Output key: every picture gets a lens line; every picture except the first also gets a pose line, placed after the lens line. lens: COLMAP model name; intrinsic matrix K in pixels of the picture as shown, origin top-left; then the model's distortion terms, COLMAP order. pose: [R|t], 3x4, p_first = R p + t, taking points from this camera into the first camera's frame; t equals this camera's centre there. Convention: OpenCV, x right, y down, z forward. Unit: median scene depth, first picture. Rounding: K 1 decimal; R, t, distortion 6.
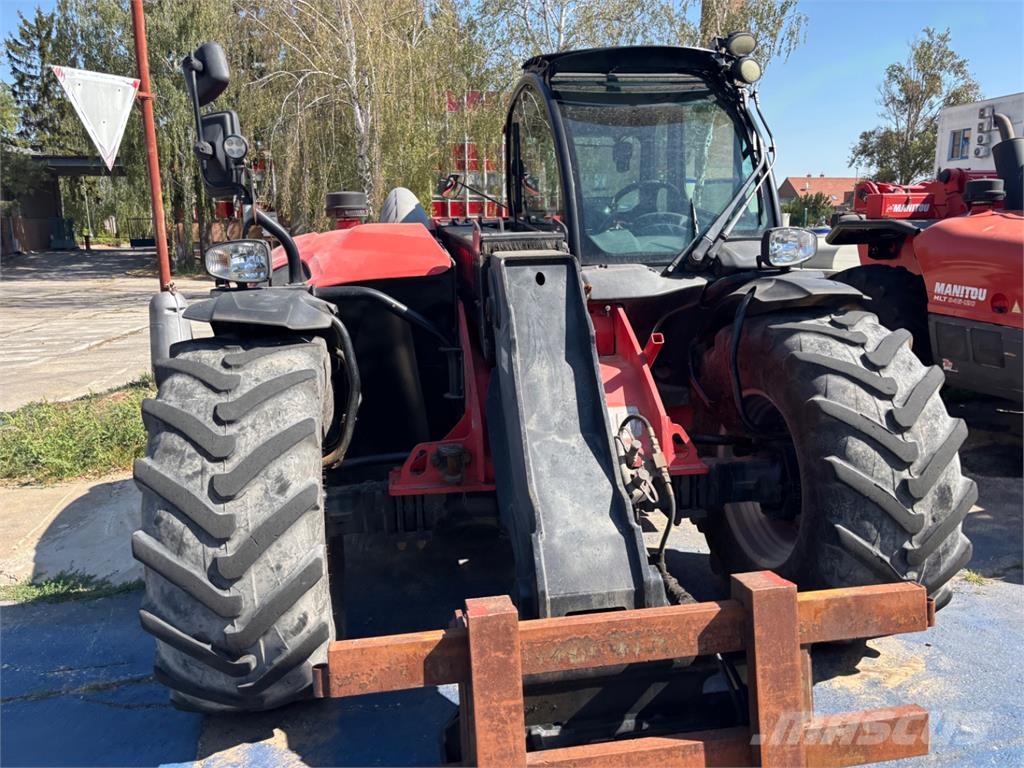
lens RADIAL K [[771.5, 0, 511.9], [0, 771.5, 377.0], [0, 0, 1]] dist [0.013194, -0.007566]
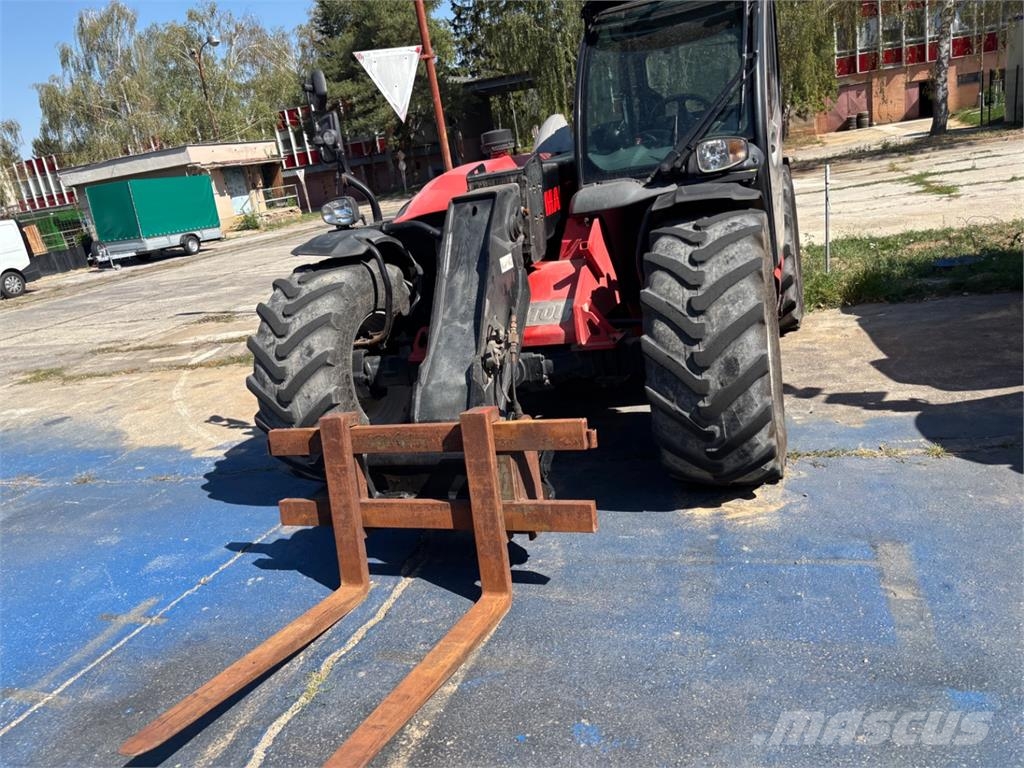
lens RADIAL K [[777.1, 0, 505.4], [0, 777.1, 358.9], [0, 0, 1]] dist [0.053007, -0.074644]
pose [[0.857809, 0.013572, -0.513789, 0.808750], [0.049282, 0.992873, 0.108508, -0.010130], [0.511600, -0.118399, 0.851027, -0.226583]]
